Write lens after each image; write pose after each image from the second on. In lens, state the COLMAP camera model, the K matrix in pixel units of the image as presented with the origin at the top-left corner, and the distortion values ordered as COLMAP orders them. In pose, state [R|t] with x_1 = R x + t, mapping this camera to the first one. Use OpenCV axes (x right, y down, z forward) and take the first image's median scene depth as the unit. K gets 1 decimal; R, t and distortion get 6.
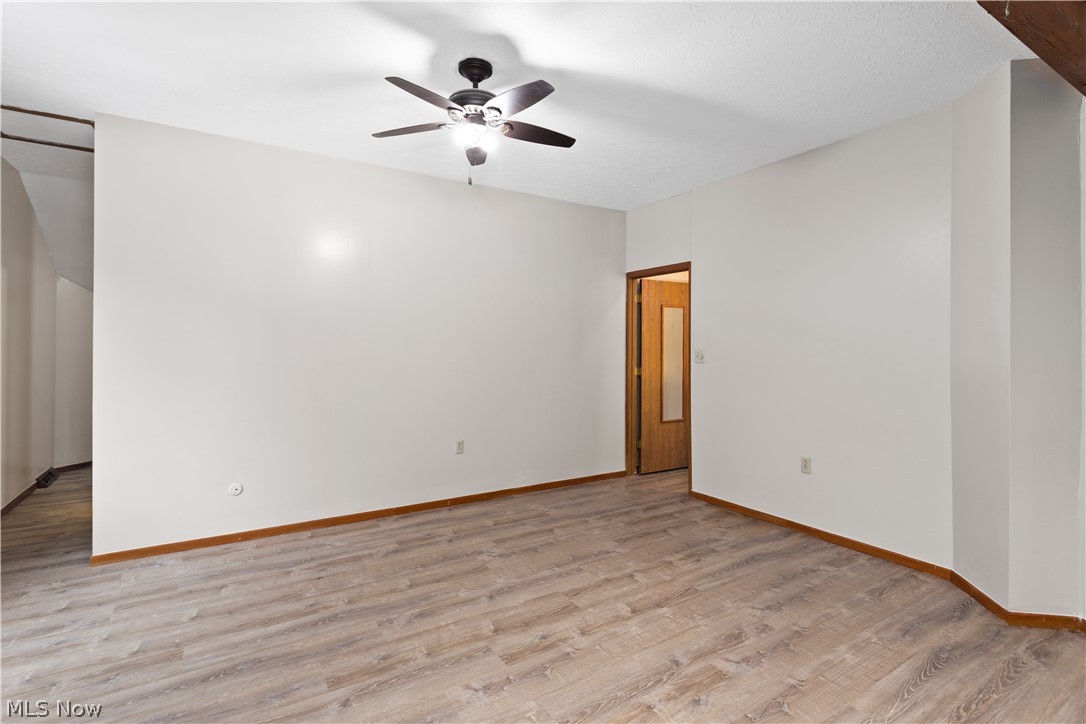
lens RADIAL K [[522.7, 0, 547.1], [0, 522.7, 352.3], [0, 0, 1]] dist [0.002075, 0.000582]
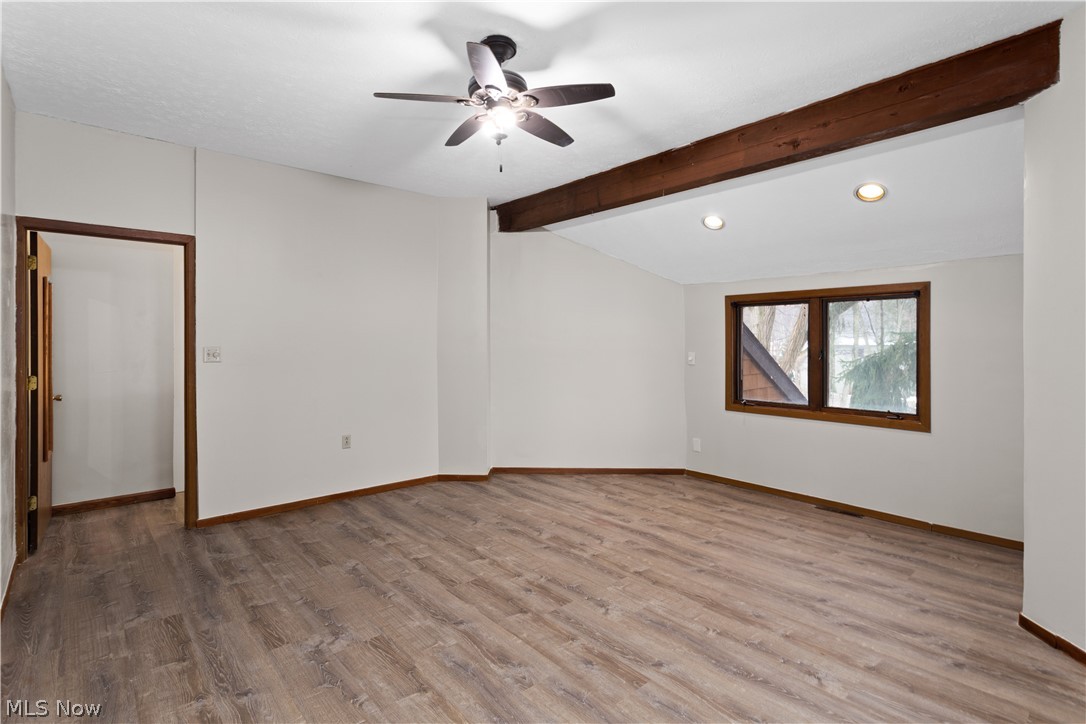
lens RADIAL K [[522.7, 0, 547.2], [0, 522.7, 355.2], [0, 0, 1]] dist [0.002075, 0.000582]
pose [[-0.164938, -0.027825, 0.985911, -0.940212], [0.008099, 0.999530, 0.029564, -0.016016], [-0.986271, 0.012861, -0.164635, 0.927423]]
